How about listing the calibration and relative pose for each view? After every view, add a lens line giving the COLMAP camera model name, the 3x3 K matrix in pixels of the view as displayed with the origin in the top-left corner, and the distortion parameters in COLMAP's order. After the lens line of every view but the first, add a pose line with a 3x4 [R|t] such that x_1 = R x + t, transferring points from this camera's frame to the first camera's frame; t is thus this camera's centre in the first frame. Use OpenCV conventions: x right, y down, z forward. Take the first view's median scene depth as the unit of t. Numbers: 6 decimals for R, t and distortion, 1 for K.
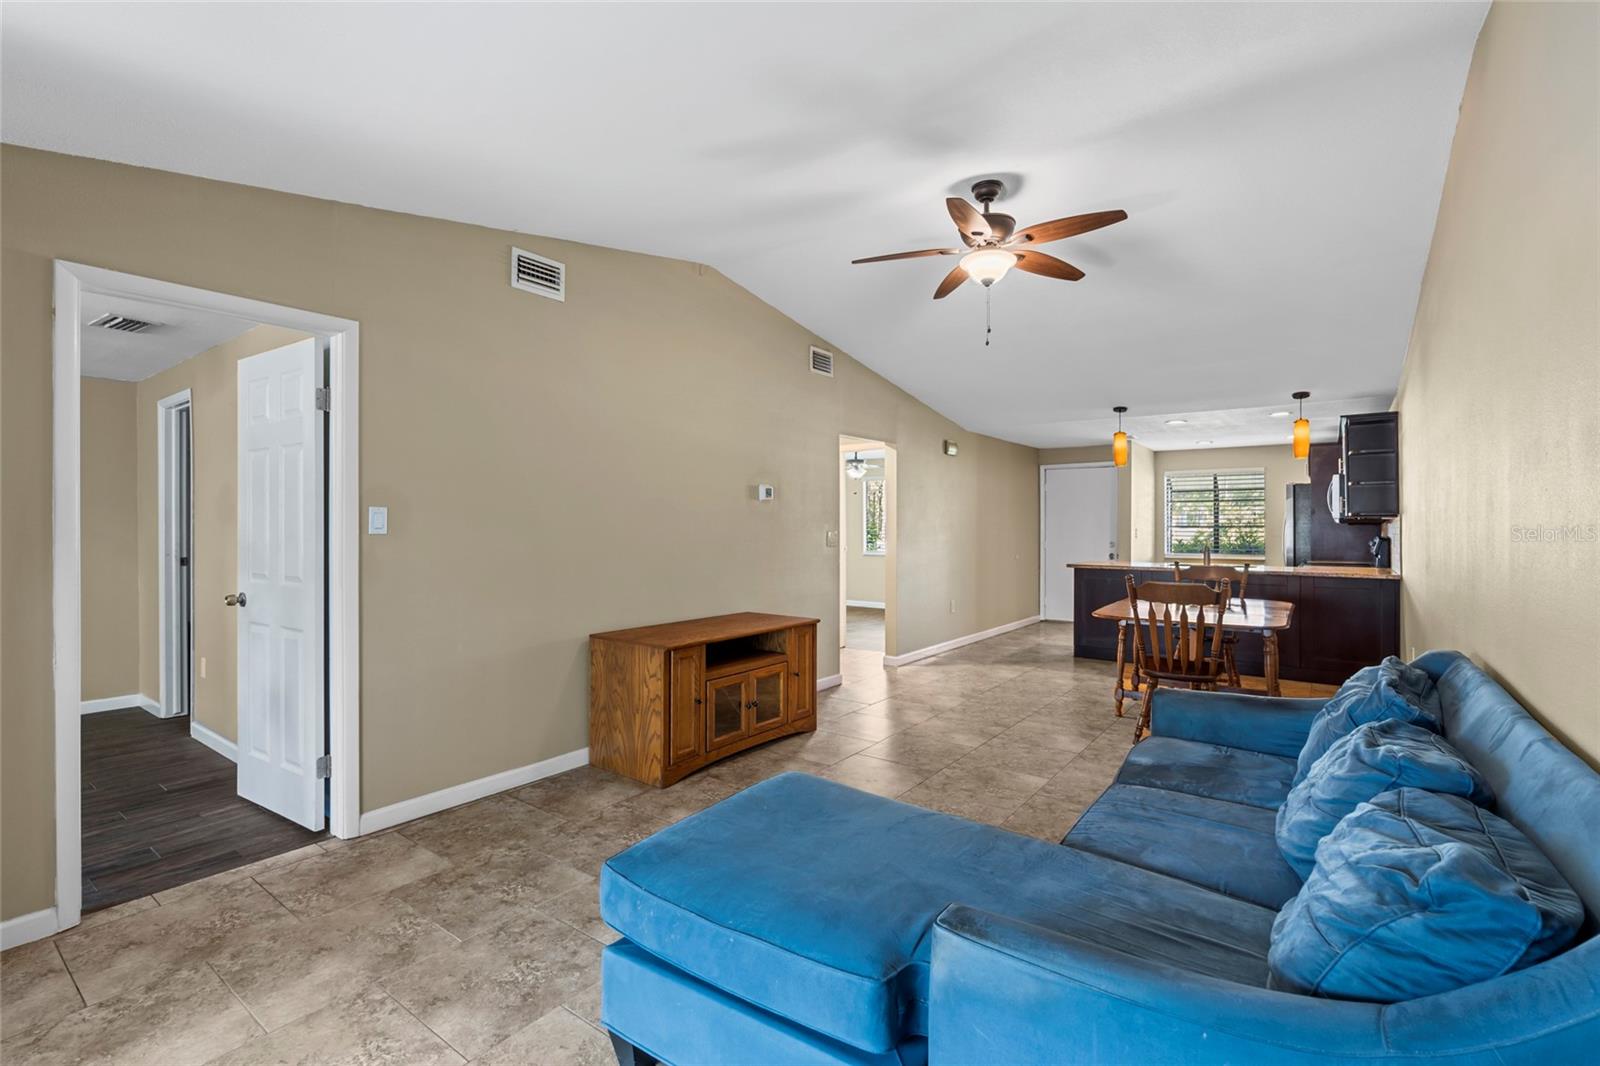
lens RADIAL K [[737.3, 0, 801.0], [0, 737.3, 525.6], [0, 0, 1]] dist [-0.007346, 0.002779]
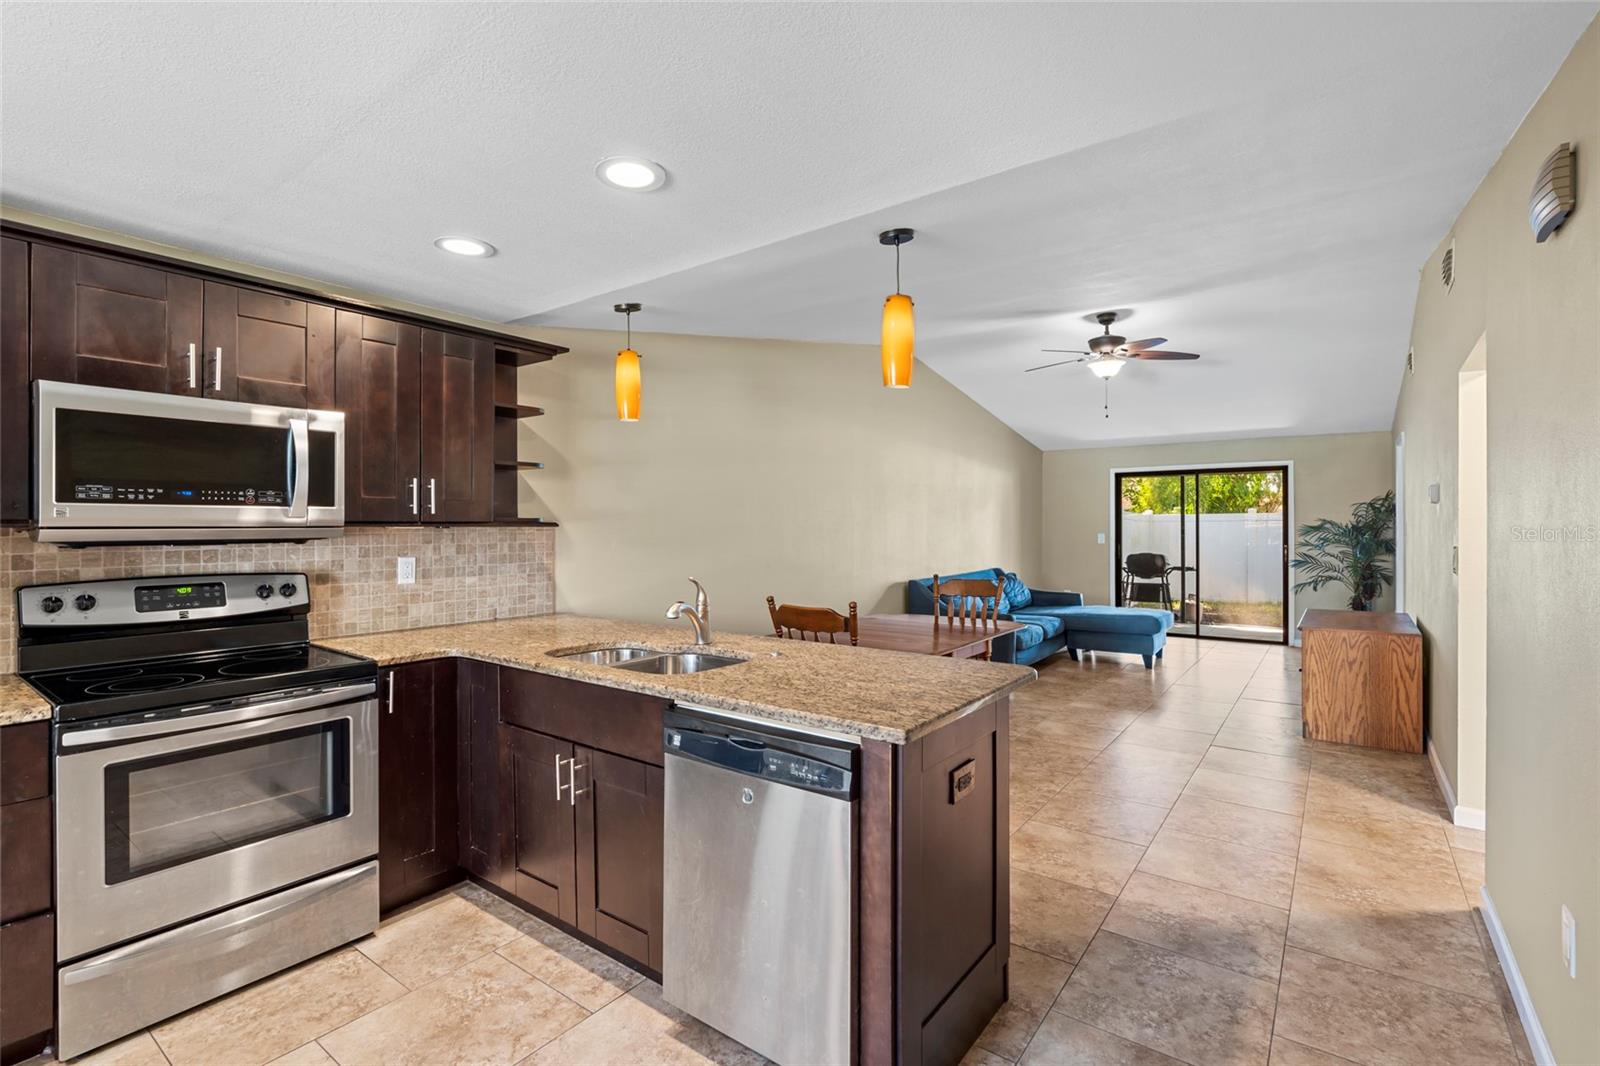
lens RADIAL K [[737.3, 0, 806.3], [0, 737.3, 528.8], [0, 0, 1]] dist [-0.007346, 0.002779]
pose [[-0.999983, 0.003008, -0.005041, 0.814526], [0.002989, 0.999988, 0.003784, -0.015491], [0.005052, 0.003769, -0.999980, 2.315360]]
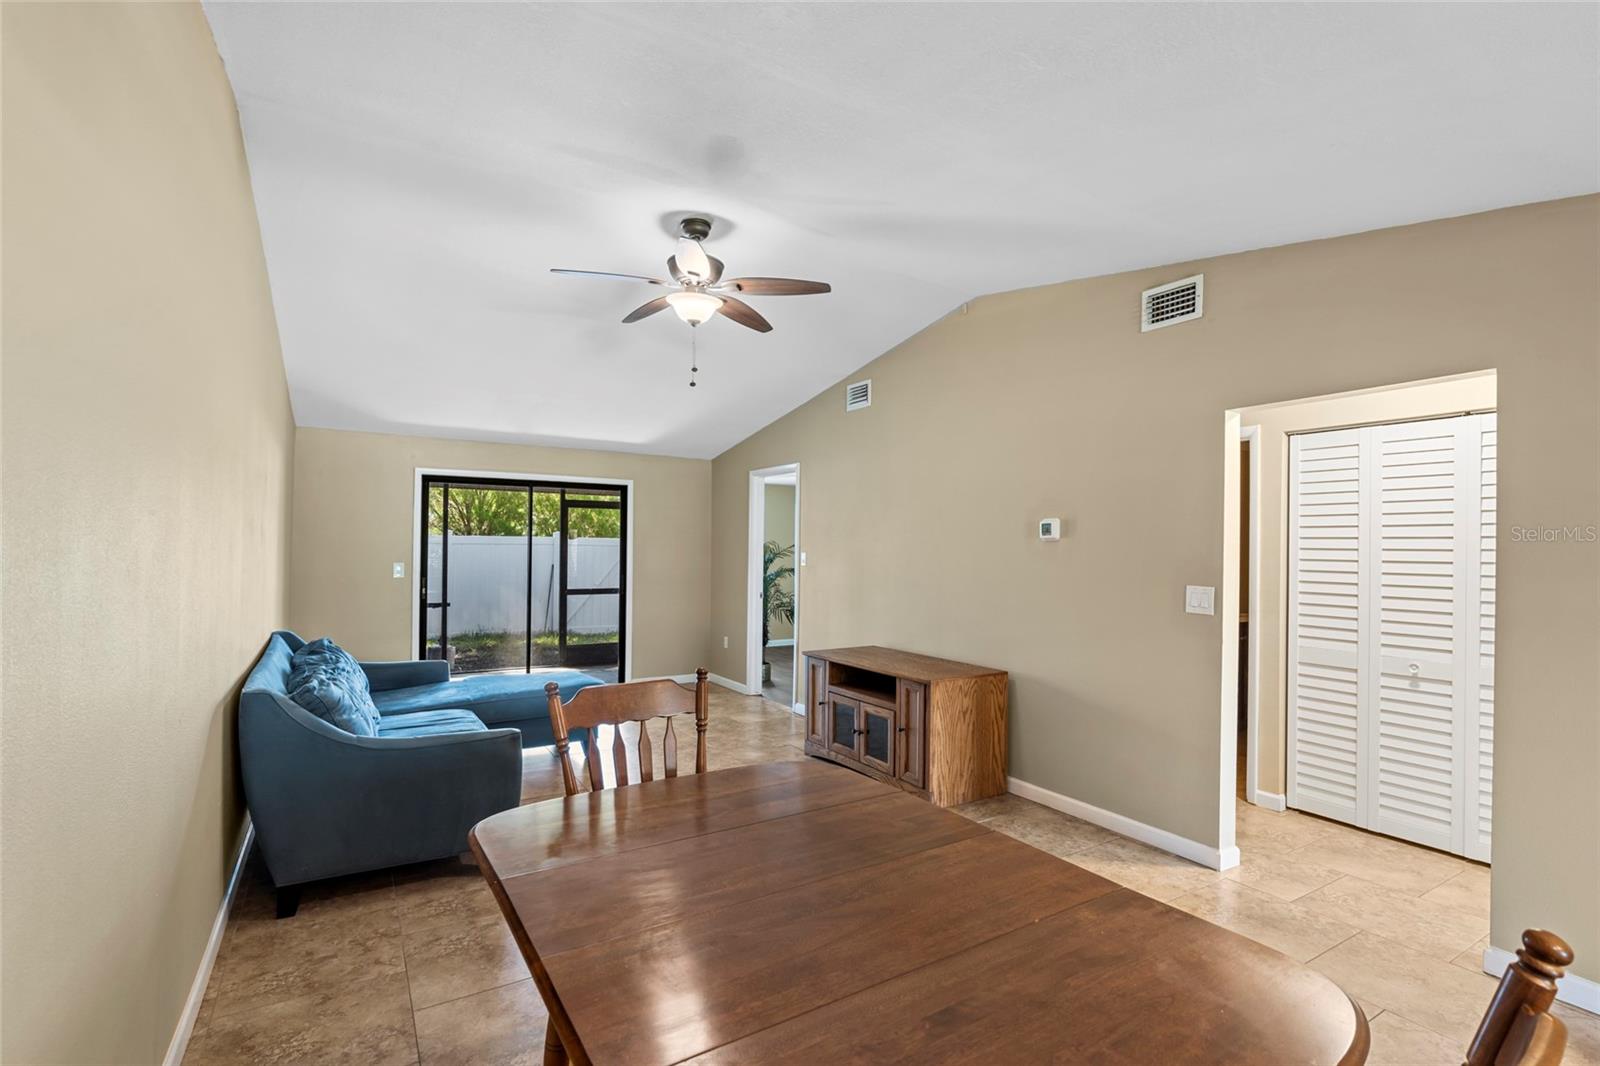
lens RADIAL K [[737.3, 0, 812.9], [0, 737.3, 547.6], [0, 0, 1]] dist [-0.007346, 0.002779]
pose [[-0.359841, -0.007001, -0.932987, 0.999747], [-0.011281, 0.999931, -0.003153, -0.025404], [0.932945, 0.009391, -0.359896, 1.362450]]
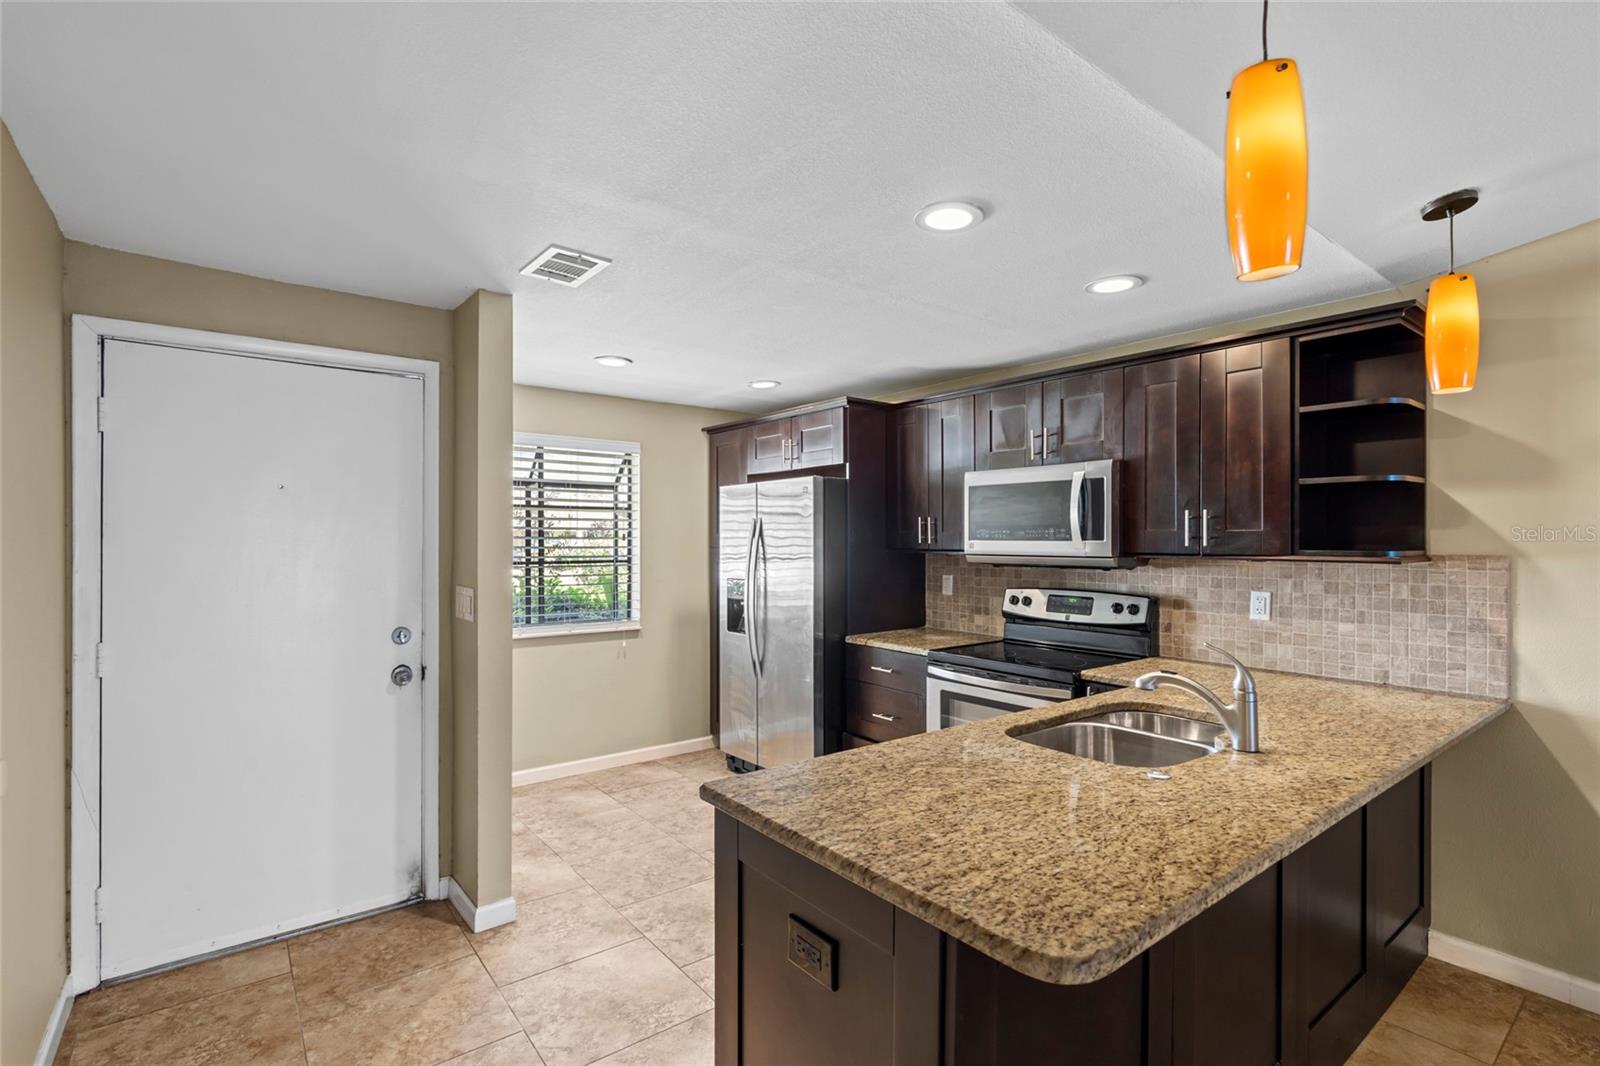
lens RADIAL K [[737.3, 0, 794.5], [0, 737.3, 534.9], [0, 0, 1]] dist [-0.007346, 0.002779]
pose [[0.248405, 0.007739, 0.968625, 0.405825], [-0.005655, 0.999963, -0.006539, -0.032569], [-0.968640, -0.003854, 0.248440, 1.787504]]
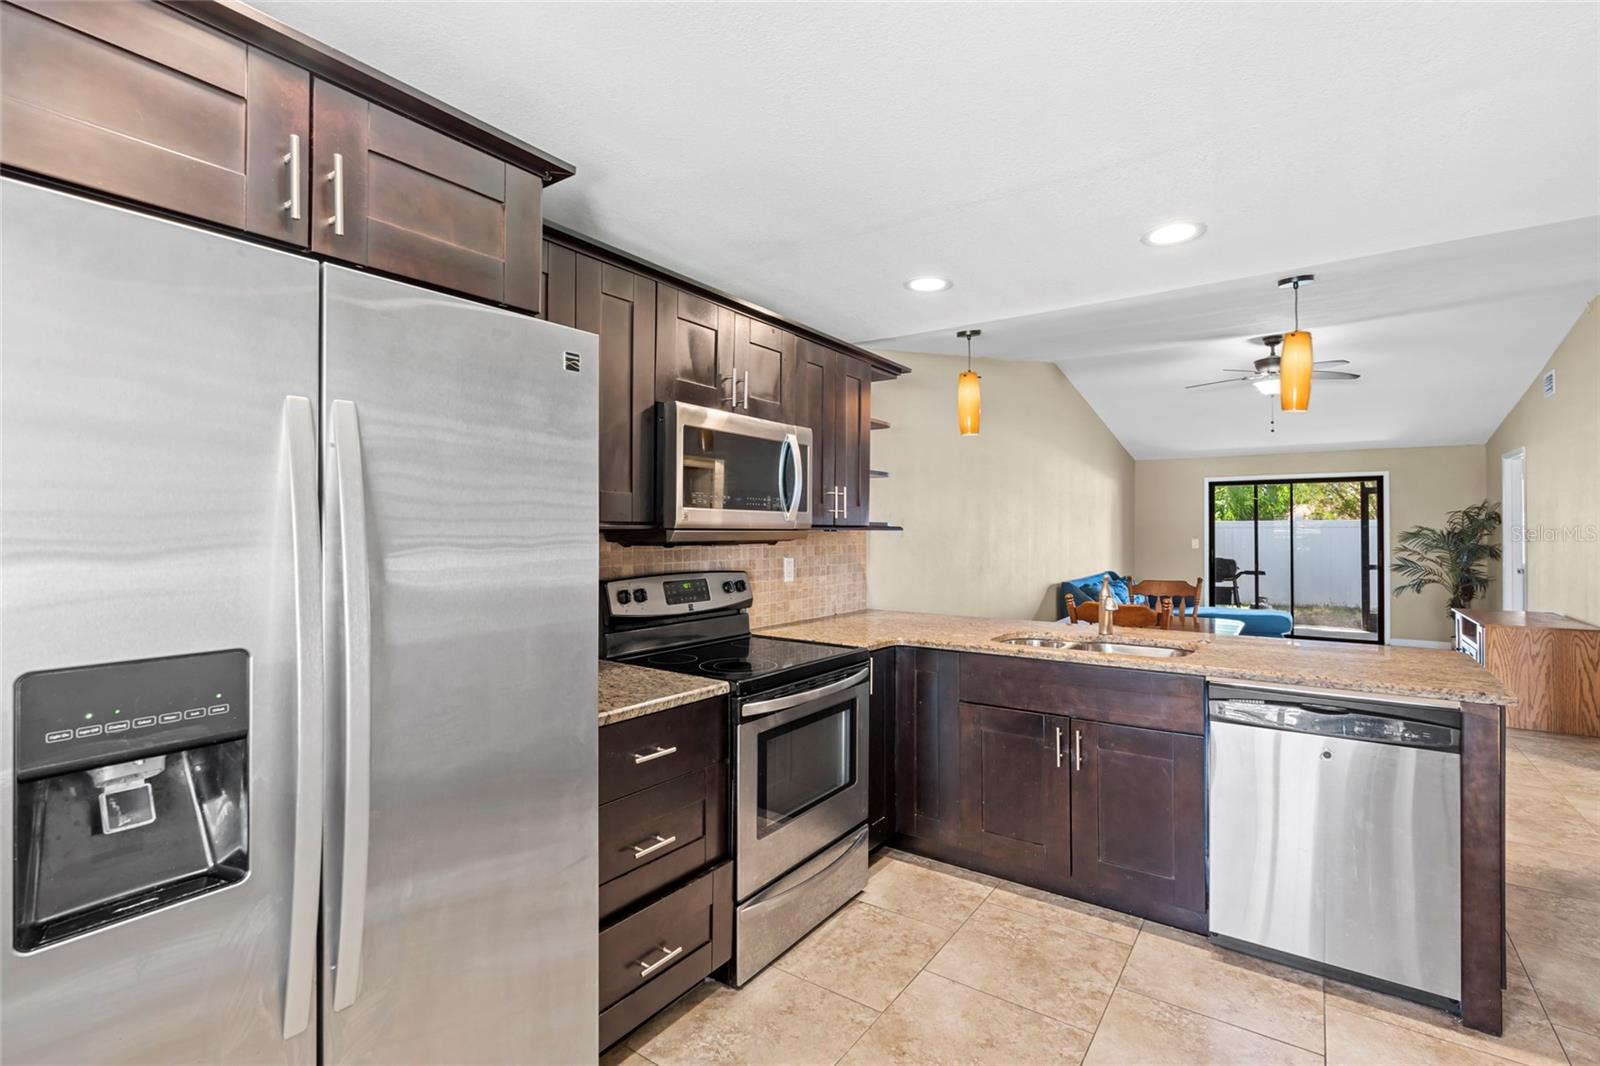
lens RADIAL K [[737.3, 0, 804.1], [0, 737.3, 527.3], [0, 0, 1]] dist [-0.007346, 0.002779]
pose [[-0.999399, -0.001701, -0.034634, 1.256235], [-0.001565, 0.999991, -0.003967, -0.015428], [0.034640, -0.003911, -0.999392, 2.396775]]
